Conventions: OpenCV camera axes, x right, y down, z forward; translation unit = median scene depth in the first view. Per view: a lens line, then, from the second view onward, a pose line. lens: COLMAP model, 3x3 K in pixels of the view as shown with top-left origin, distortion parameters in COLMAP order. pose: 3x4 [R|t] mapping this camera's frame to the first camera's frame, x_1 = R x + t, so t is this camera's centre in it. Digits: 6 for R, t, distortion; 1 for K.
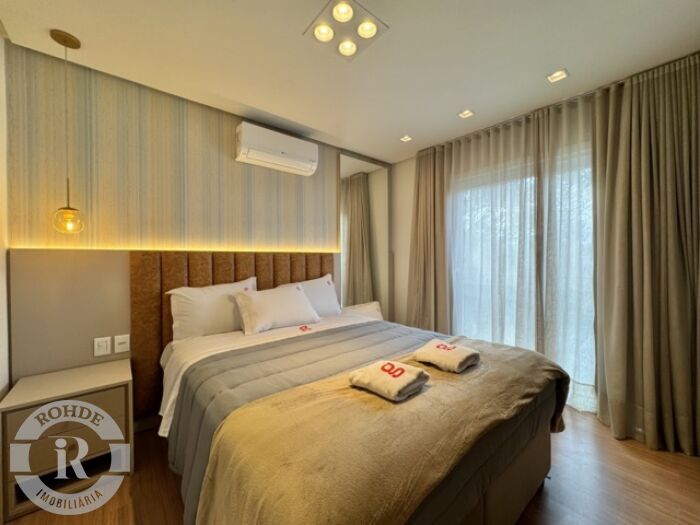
lens RADIAL K [[278.8, 0, 351.1], [0, 278.8, 262.1], [0, 0, 1]] dist [-0.000236, 0.000070]
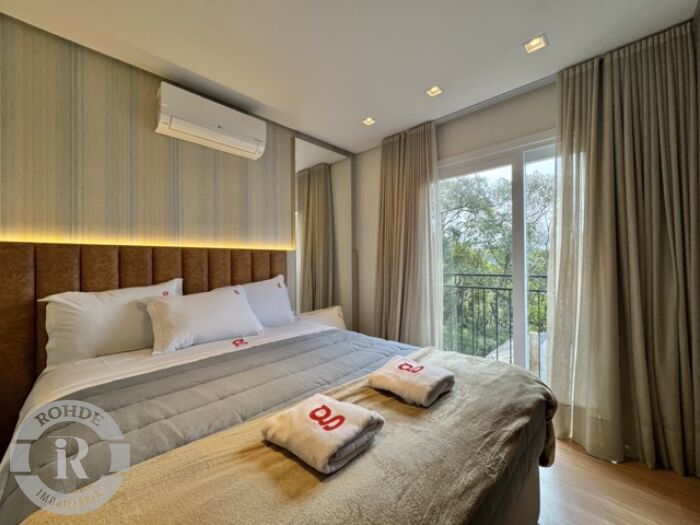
lens RADIAL K [[278.8, 0, 351.1], [0, 278.8, 262.1], [0, 0, 1]] dist [-0.000236, 0.000070]
pose [[0.995060, -0.001150, 0.099264, 0.069877], [0.002416, 0.999917, -0.012635, 0.020294], [-0.099241, 0.012812, 0.994981, 0.174814]]
